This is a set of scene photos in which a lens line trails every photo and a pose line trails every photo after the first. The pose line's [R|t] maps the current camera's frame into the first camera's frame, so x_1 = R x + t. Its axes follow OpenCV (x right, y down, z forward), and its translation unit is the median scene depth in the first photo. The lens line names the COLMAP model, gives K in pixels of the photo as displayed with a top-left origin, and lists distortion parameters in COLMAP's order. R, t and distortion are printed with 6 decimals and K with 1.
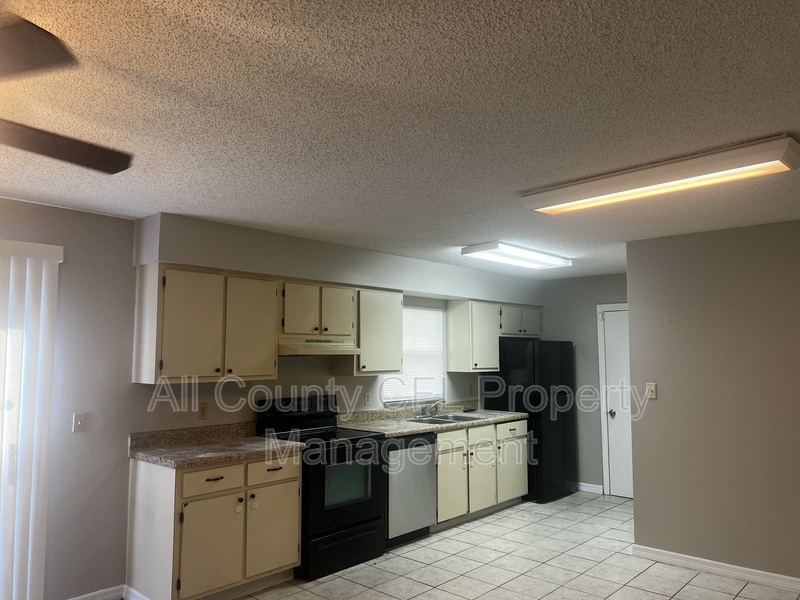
lens RADIAL K [[595.4, 0, 400.1], [0, 595.4, 299.8], [0, 0, 1]] dist [0.005500, -0.013770]
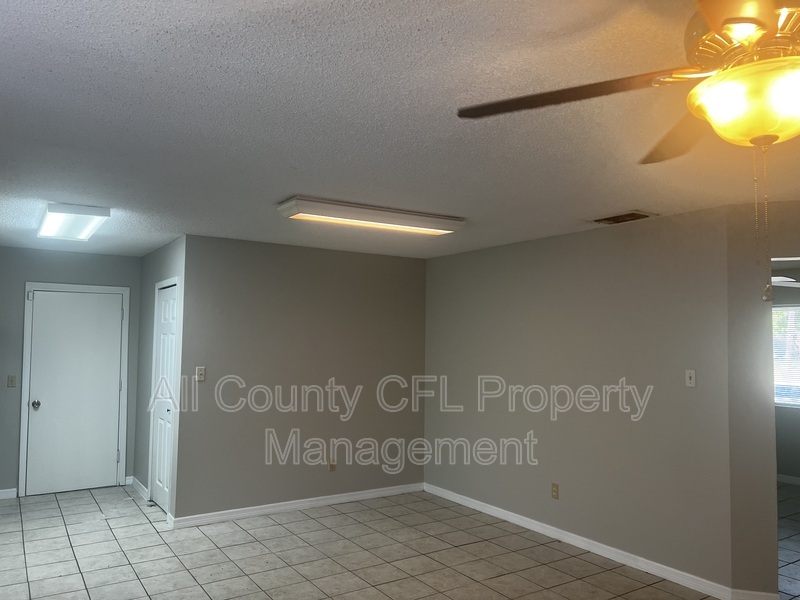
lens RADIAL K [[595.4, 0, 398.2], [0, 595.4, 299.8], [0, 0, 1]] dist [0.005500, -0.013770]
pose [[0.241745, 0.065722, 0.968112, -1.448206], [-0.097250, 0.994321, -0.043217, 0.072093], [-0.965454, -0.083701, 0.246764, 0.978552]]
